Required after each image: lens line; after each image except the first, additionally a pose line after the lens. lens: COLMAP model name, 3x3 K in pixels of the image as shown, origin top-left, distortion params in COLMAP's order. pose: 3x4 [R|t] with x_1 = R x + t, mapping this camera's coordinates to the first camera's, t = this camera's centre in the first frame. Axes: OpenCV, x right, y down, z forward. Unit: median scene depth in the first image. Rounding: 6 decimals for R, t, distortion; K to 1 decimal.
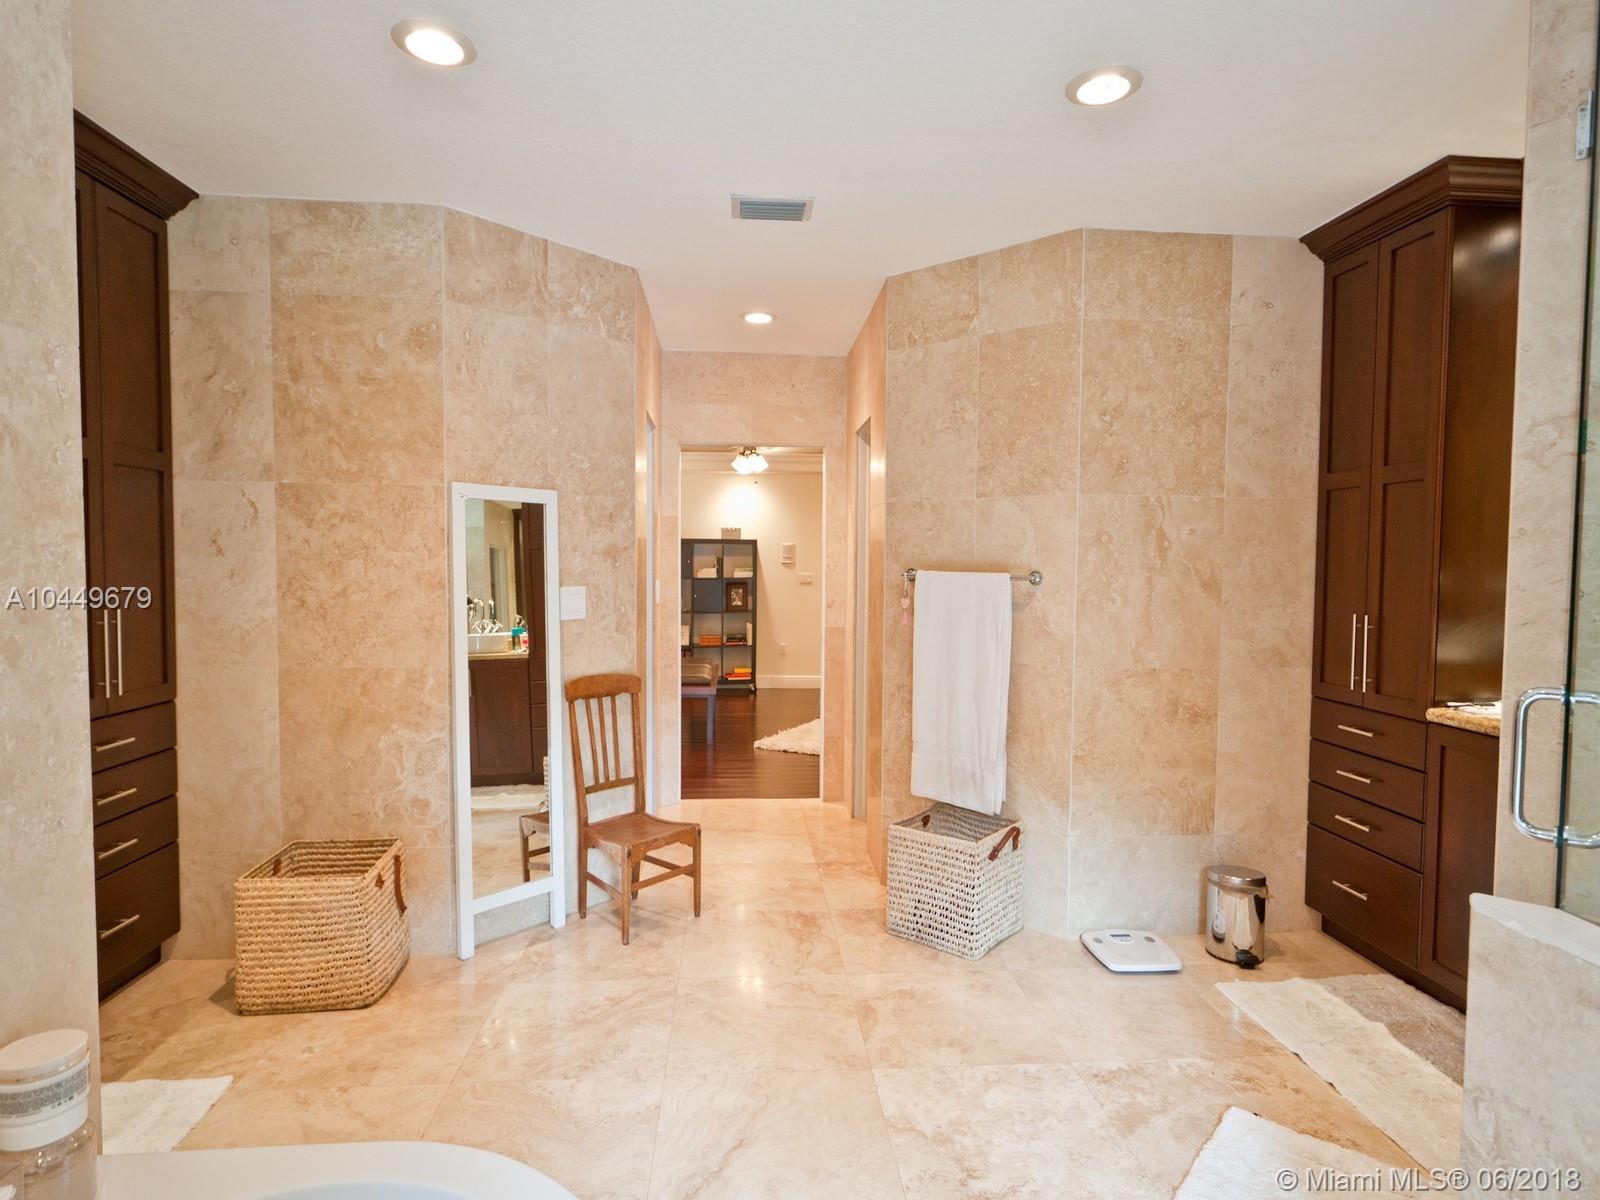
lens RADIAL K [[848.6, 0, 798.9], [0, 848.6, 609.8], [0, 0, 1]] dist [-0.000145, 0.000248]
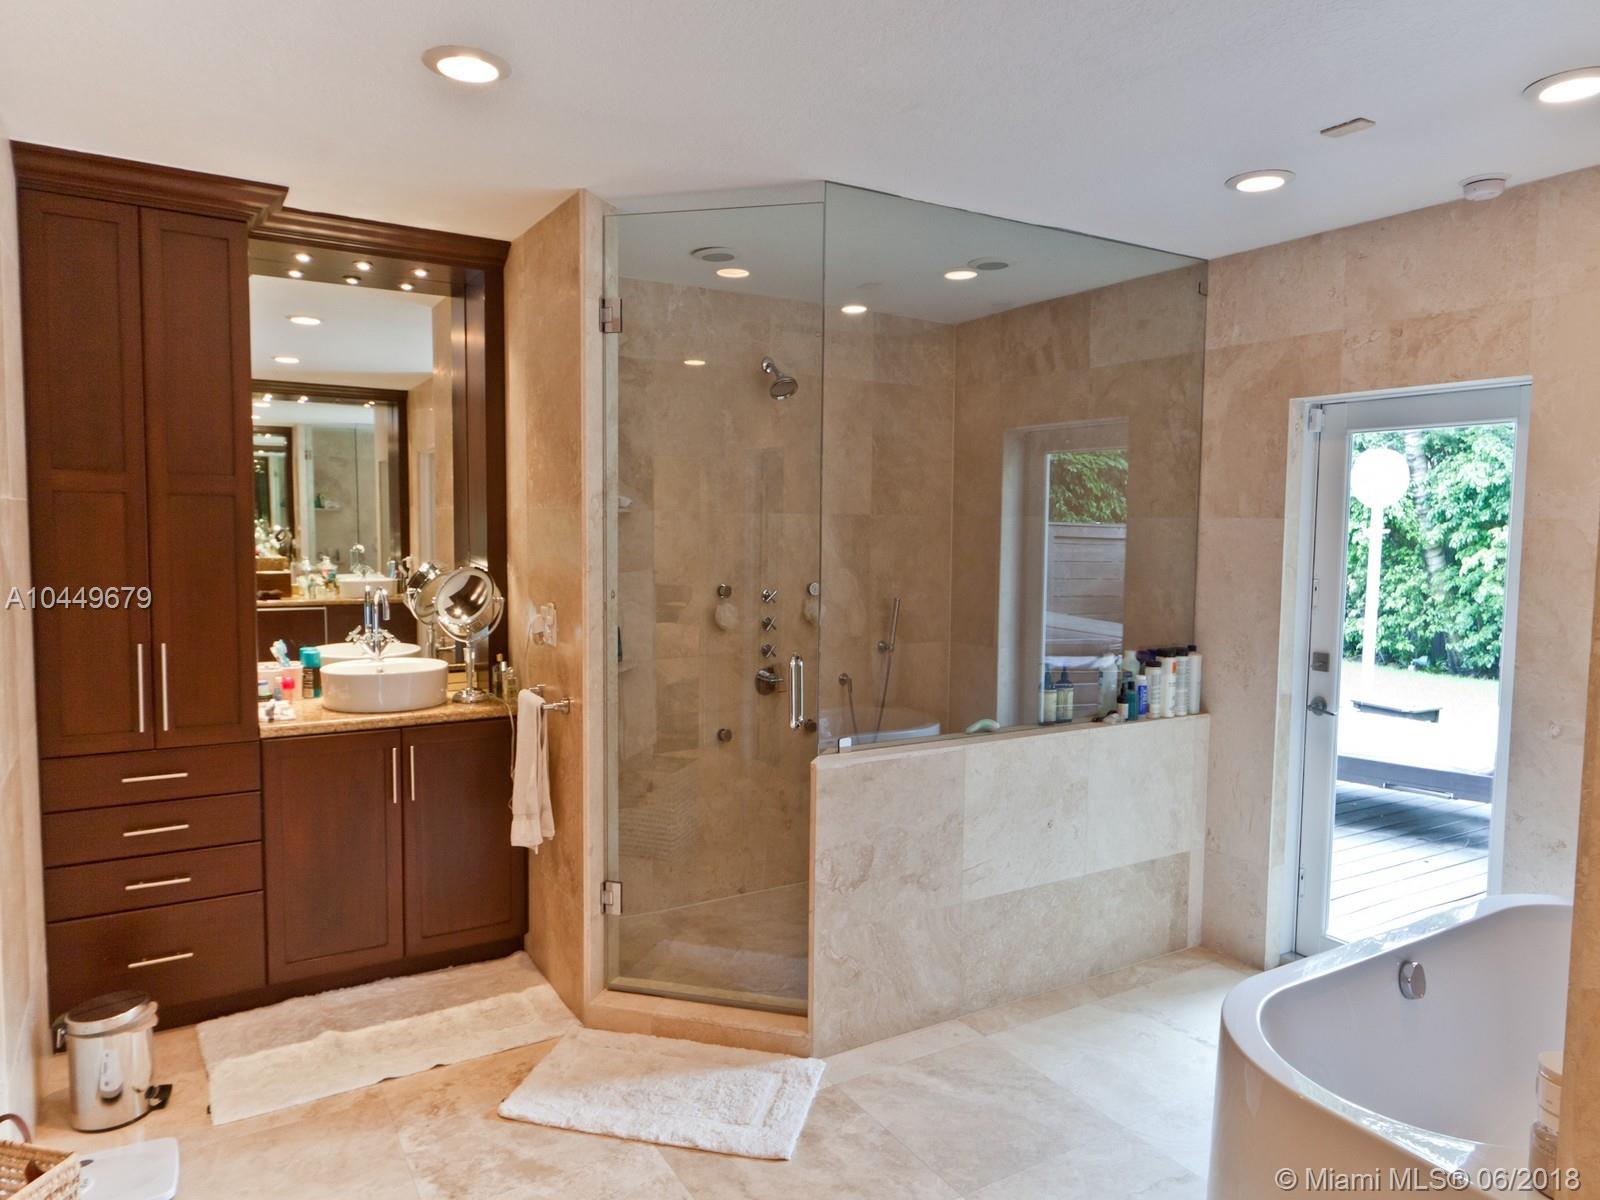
lens RADIAL K [[1032.2, 0, 794.7], [0, 1032.2, 593.7], [0, 0, 1]] dist [-0.016675, -0.005707]
pose [[-0.451103, -0.075329, 0.889287, -0.648124], [0.027276, 0.994802, 0.098103, -0.150120], [-0.892055, 0.068510, -0.446703, 1.033946]]
